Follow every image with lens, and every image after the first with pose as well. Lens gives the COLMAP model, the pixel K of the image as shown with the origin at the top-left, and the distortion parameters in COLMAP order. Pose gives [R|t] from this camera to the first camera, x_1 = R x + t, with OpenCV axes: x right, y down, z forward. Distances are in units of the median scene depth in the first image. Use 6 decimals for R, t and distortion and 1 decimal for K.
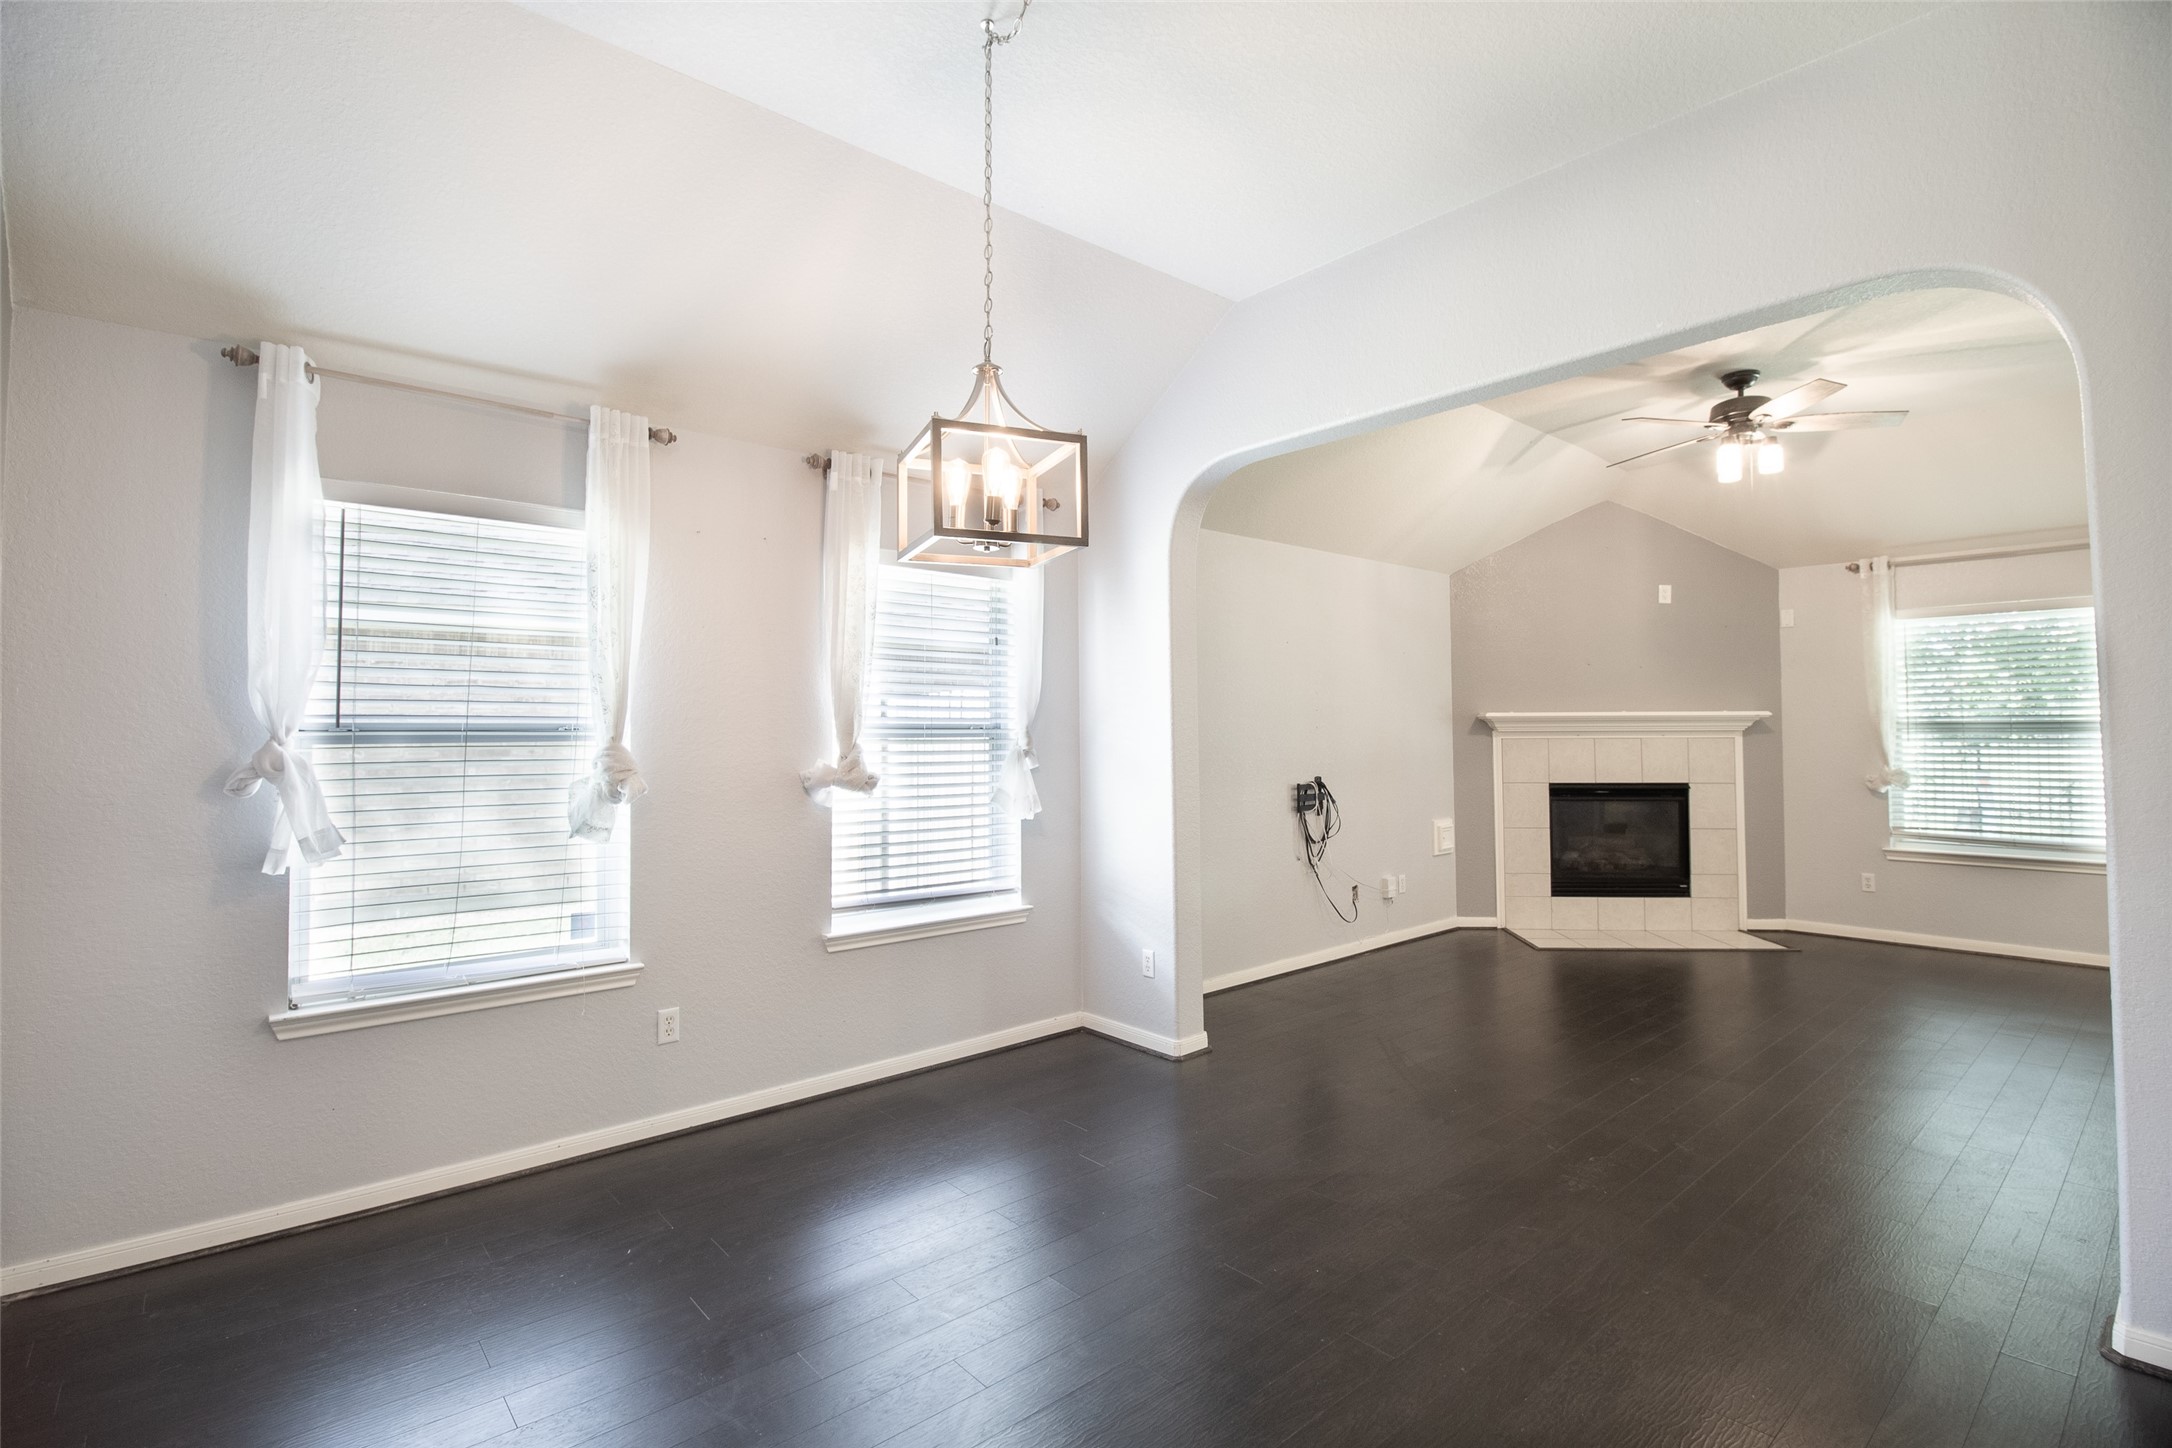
lens RADIAL K [[1005.8, 0, 1104.9], [0, 1005.8, 693.9], [0, 0, 1]] dist [0.002269, -0.013403]
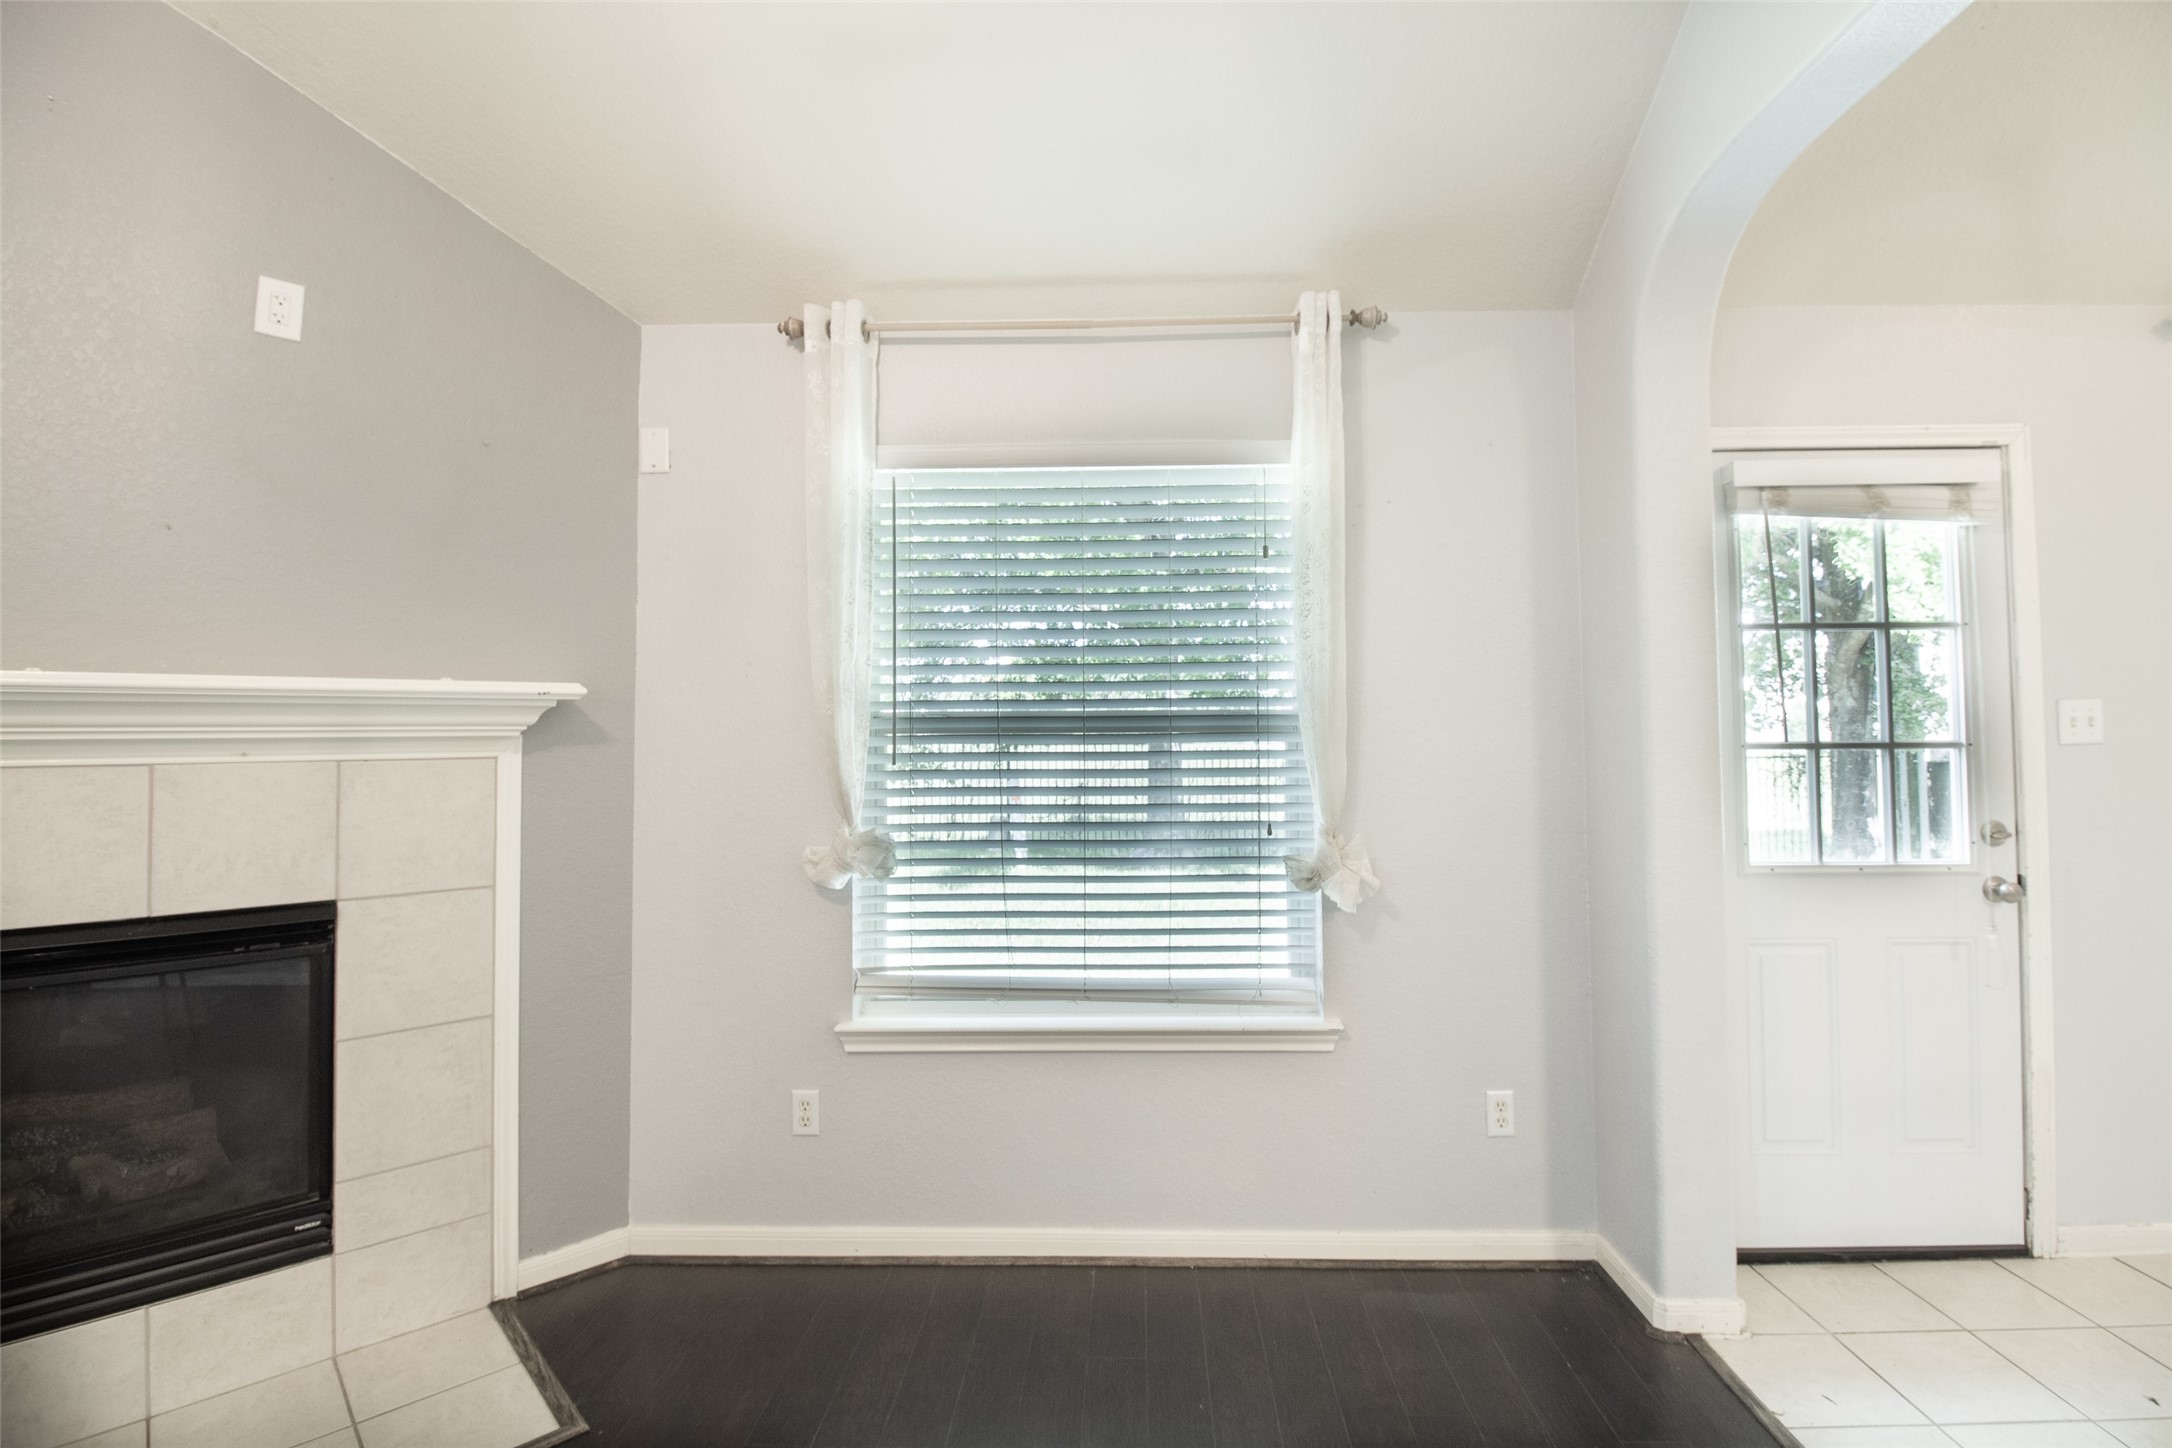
lens RADIAL K [[1045.3, 0, 1115.6], [0, 1045.3, 693.4], [0, 0, 1]] dist [-0.003050, -0.013116]
pose [[0.681710, 0.024249, 0.731221, 0.542580], [-0.022039, 0.999678, -0.012605, 0.022202], [-0.731291, -0.007522, 0.682024, 0.631626]]
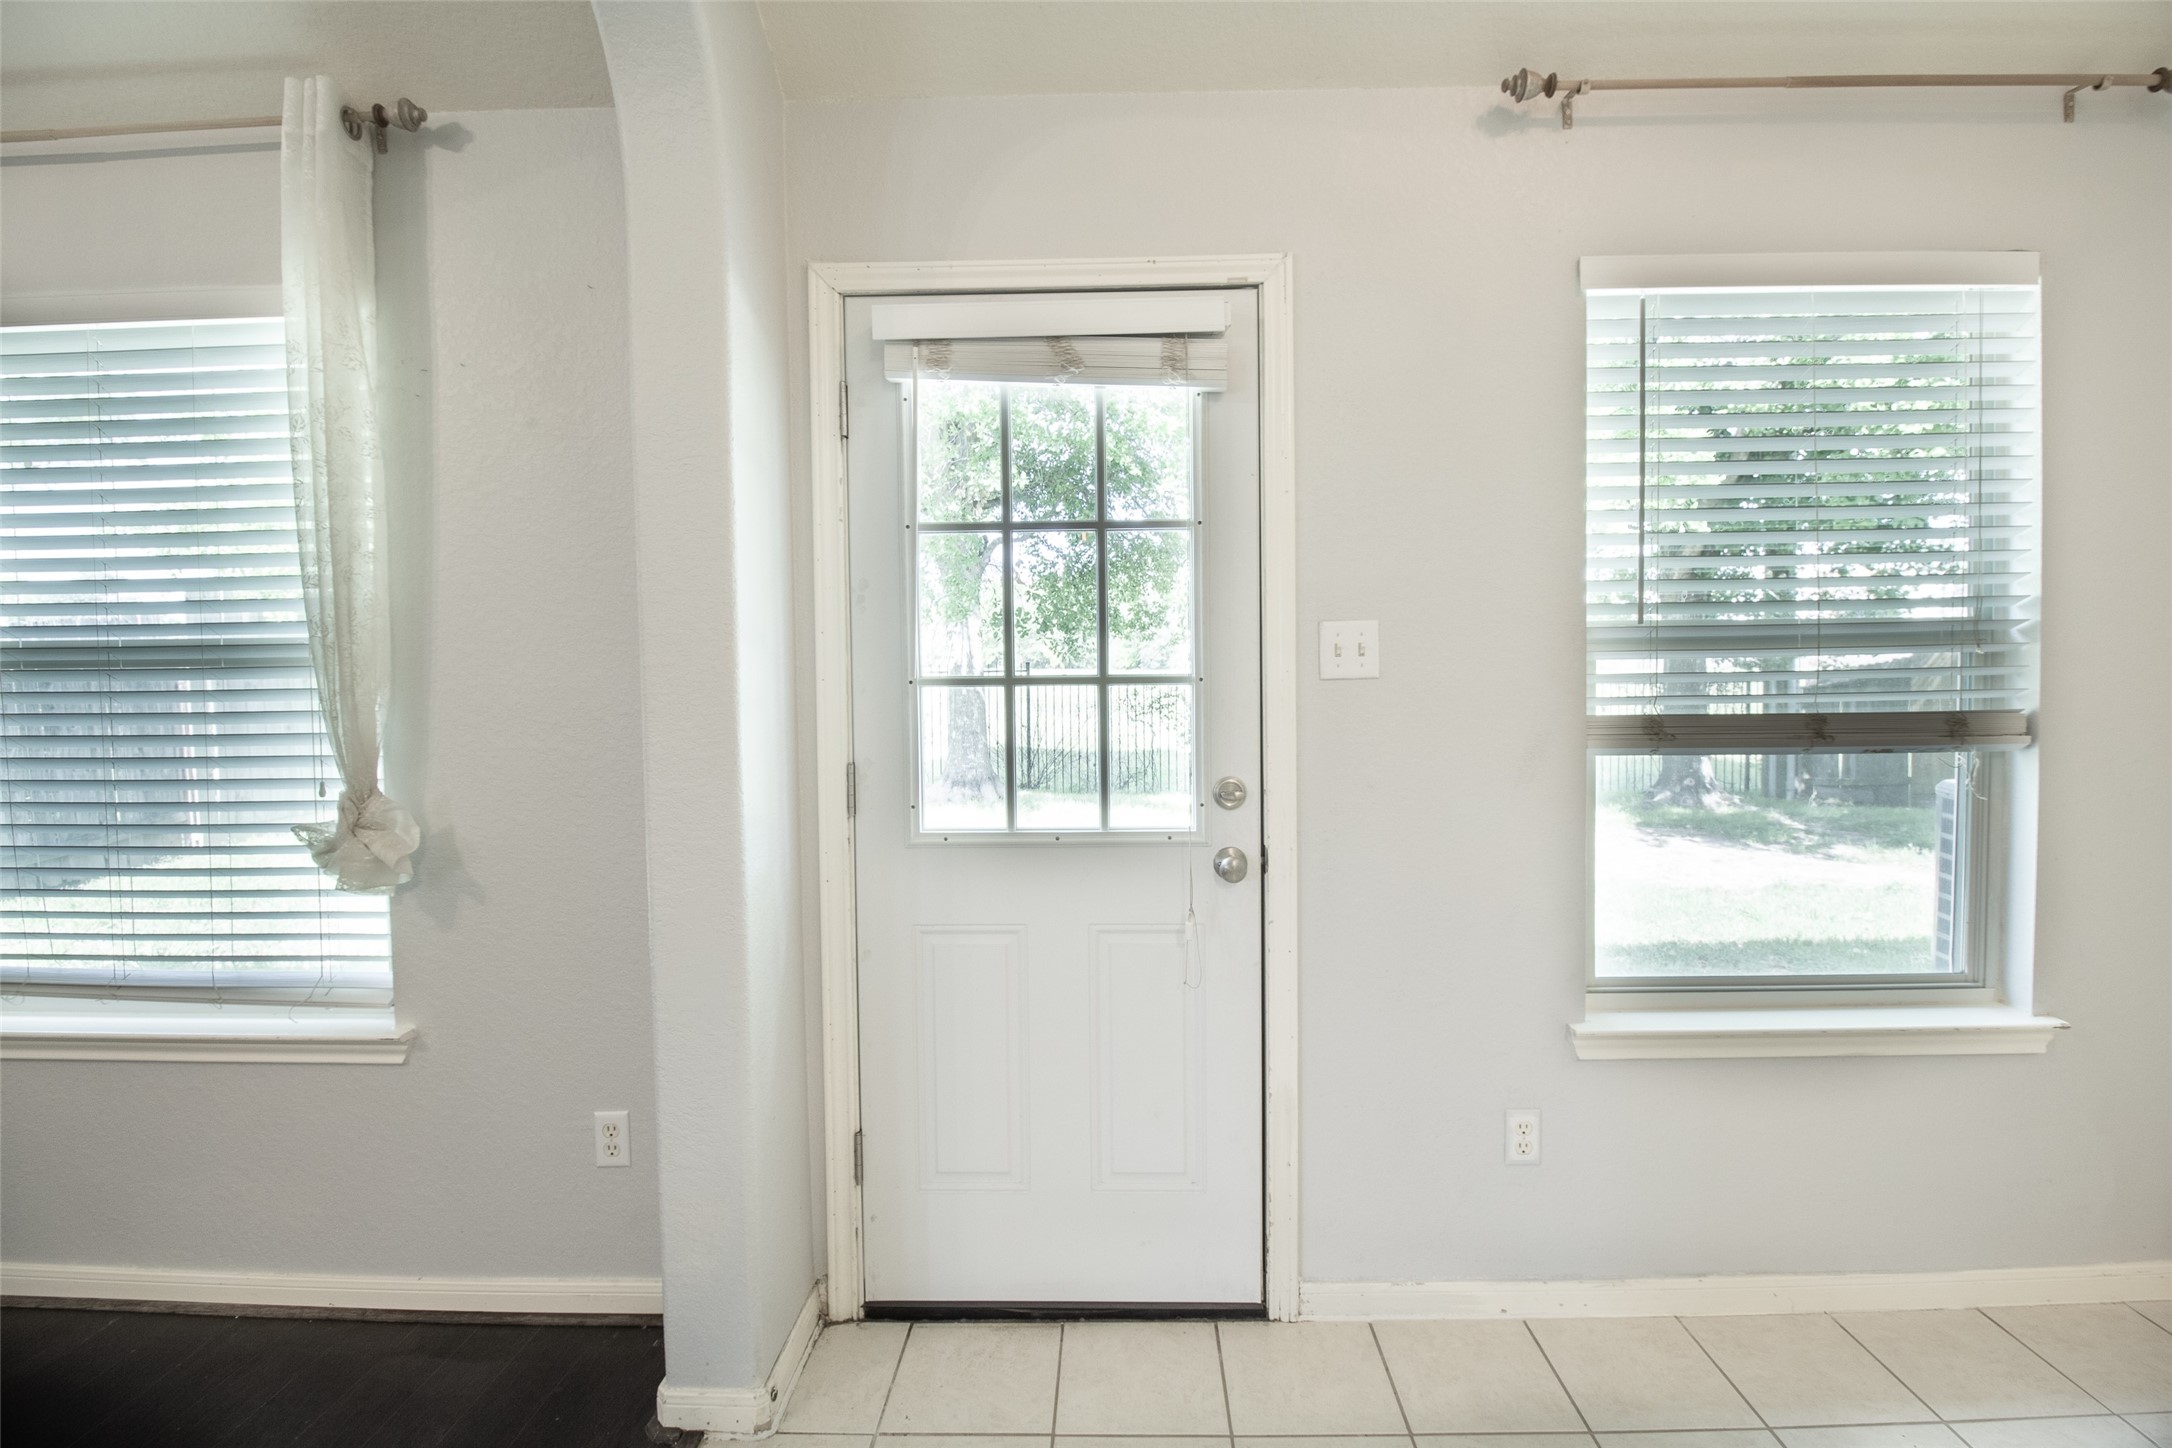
lens RADIAL K [[1047.7, 0, 1126.1], [0, 1047.7, 702.8], [0, 0, 1]] dist [0.002280, -0.015619]
pose [[0.674453, -0.033176, 0.737572, 0.815276], [-0.019973, 0.997805, 0.063144, 0.017107], [-0.738048, -0.057319, 0.672310, 0.467510]]
